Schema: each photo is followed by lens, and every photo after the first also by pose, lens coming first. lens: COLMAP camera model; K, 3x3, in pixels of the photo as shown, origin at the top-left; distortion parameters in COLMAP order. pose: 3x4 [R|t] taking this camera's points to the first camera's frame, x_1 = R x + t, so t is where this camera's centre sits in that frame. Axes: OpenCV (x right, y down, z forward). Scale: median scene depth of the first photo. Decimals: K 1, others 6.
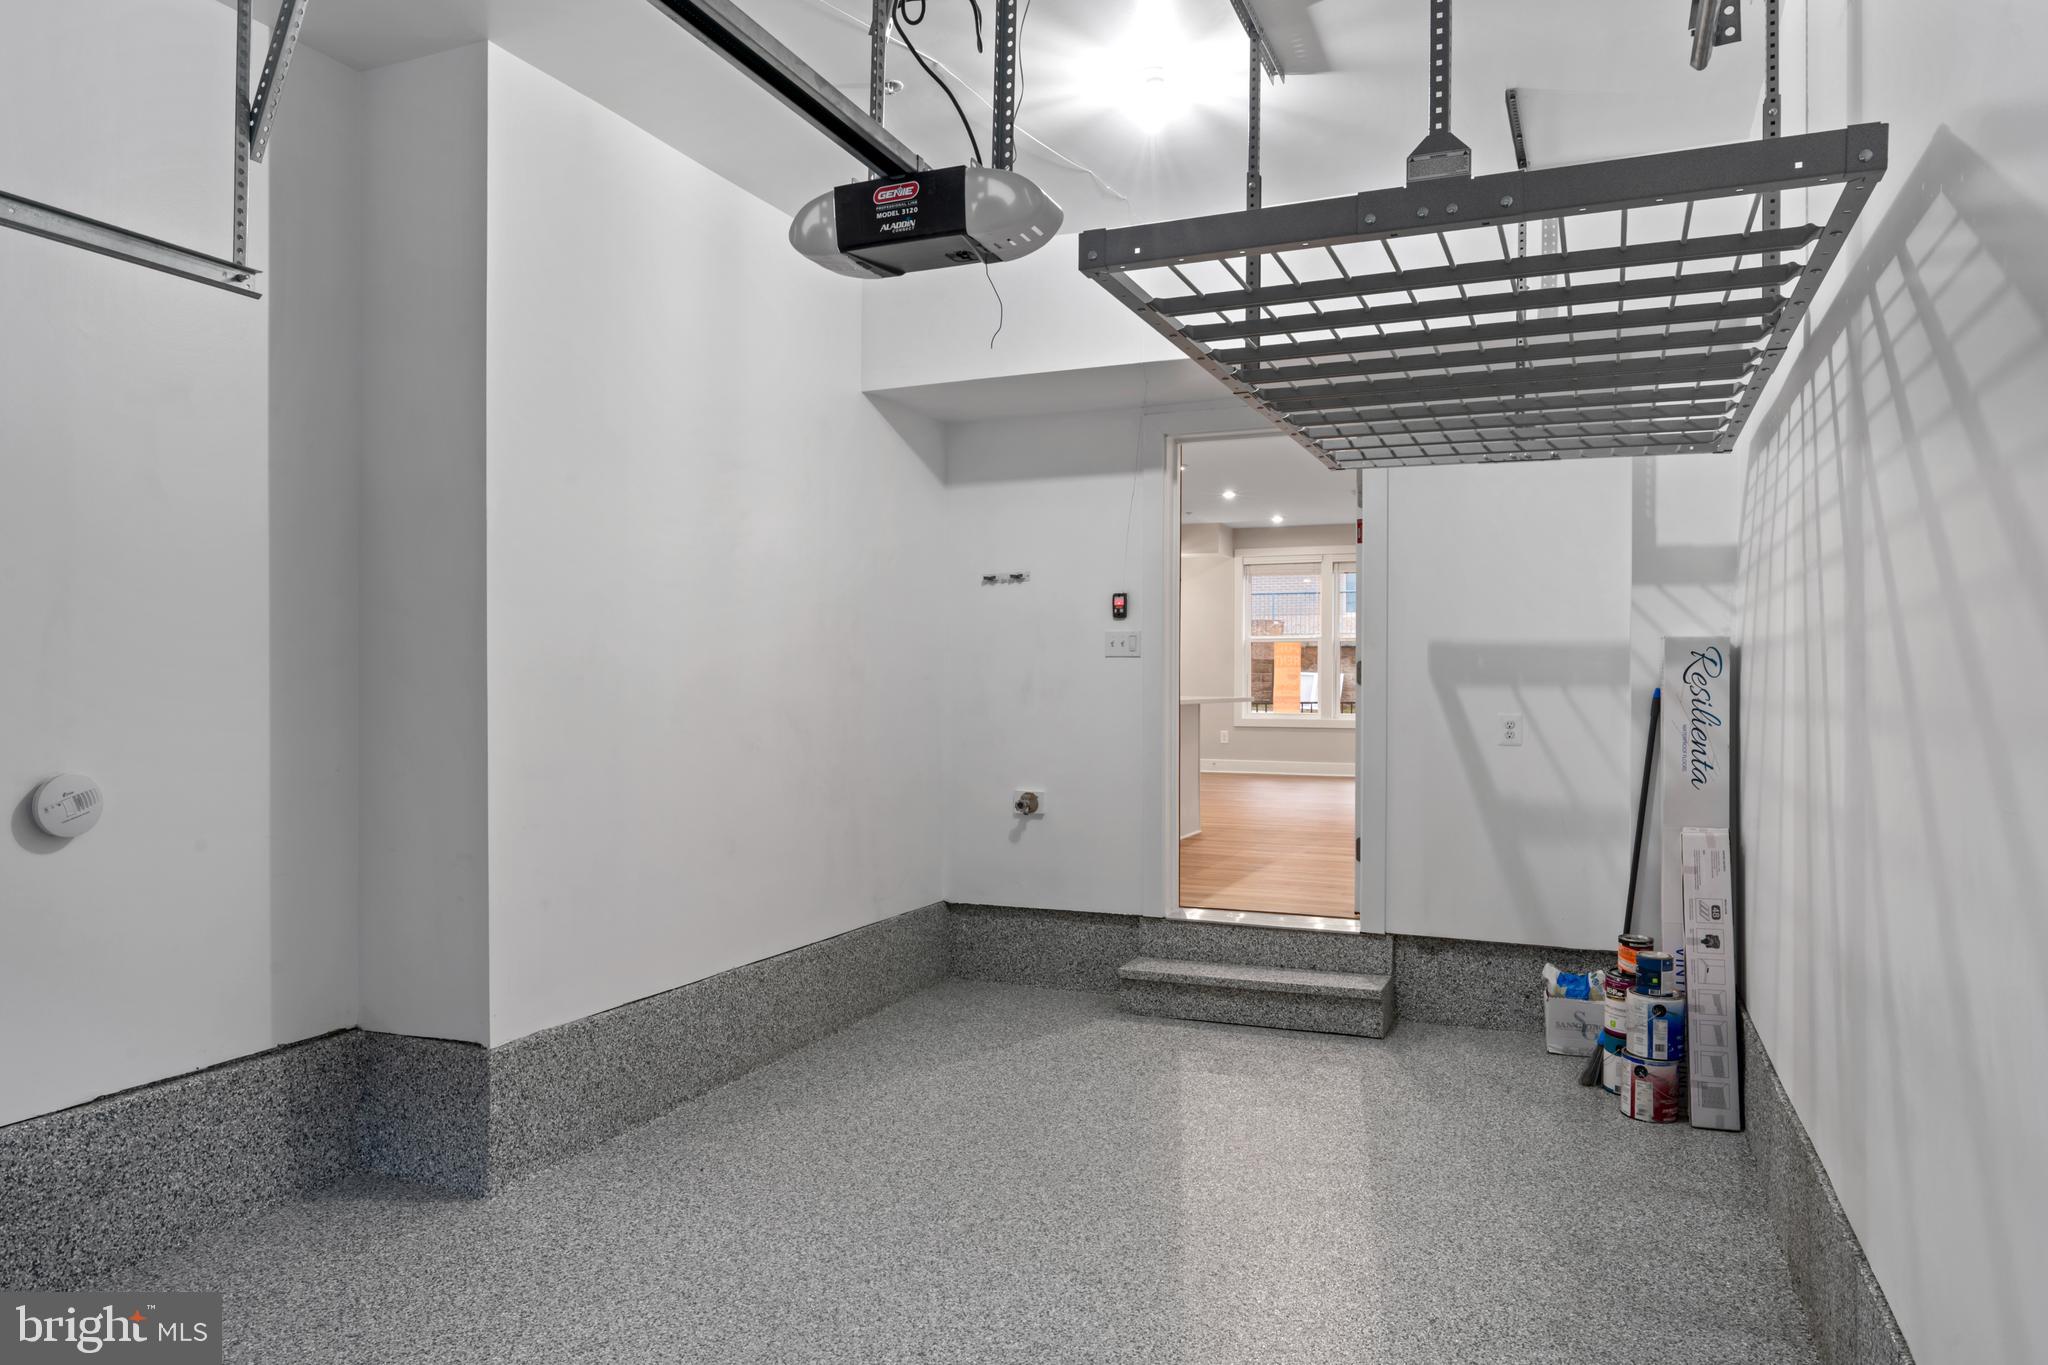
lens RADIAL K [[1315.5, 0, 1034.9], [0, 1315.5, 685.3], [0, 0, 1]] dist [0.005495, -0.001586]
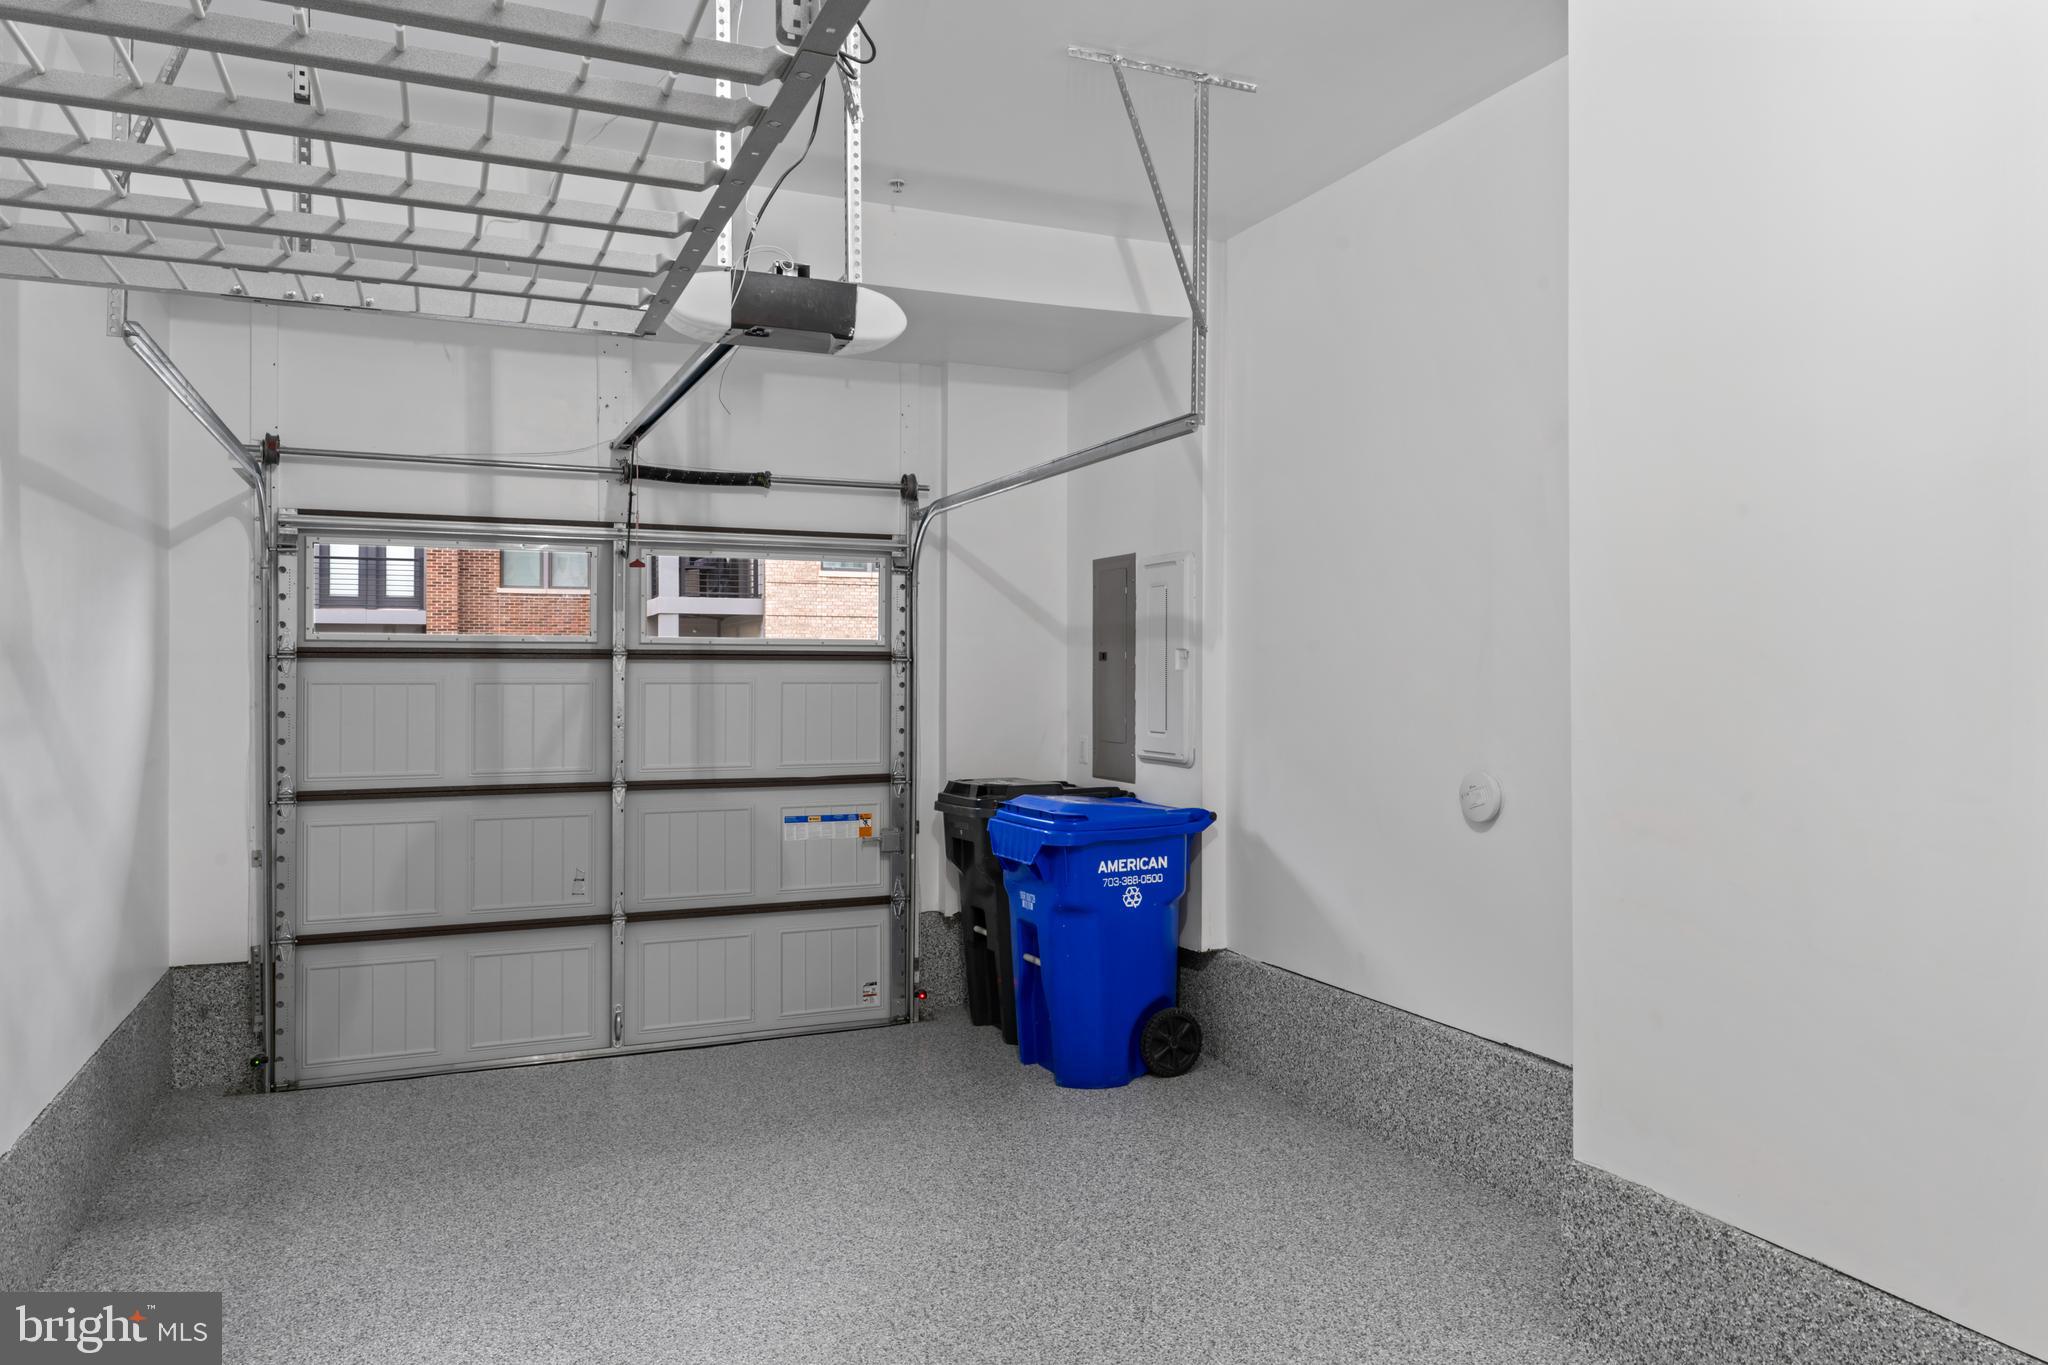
lens RADIAL K [[1372.1, 0, 1024.0], [0, 1372.1, 682.5], [0, 0, 1]] dist [-0.000795, 0.000037]
pose [[-0.695136, 0.005246, -0.718860, 0.476934], [-0.000105, 0.999973, 0.007398, -0.024651], [0.718879, 0.005218, -0.695116, 1.507343]]
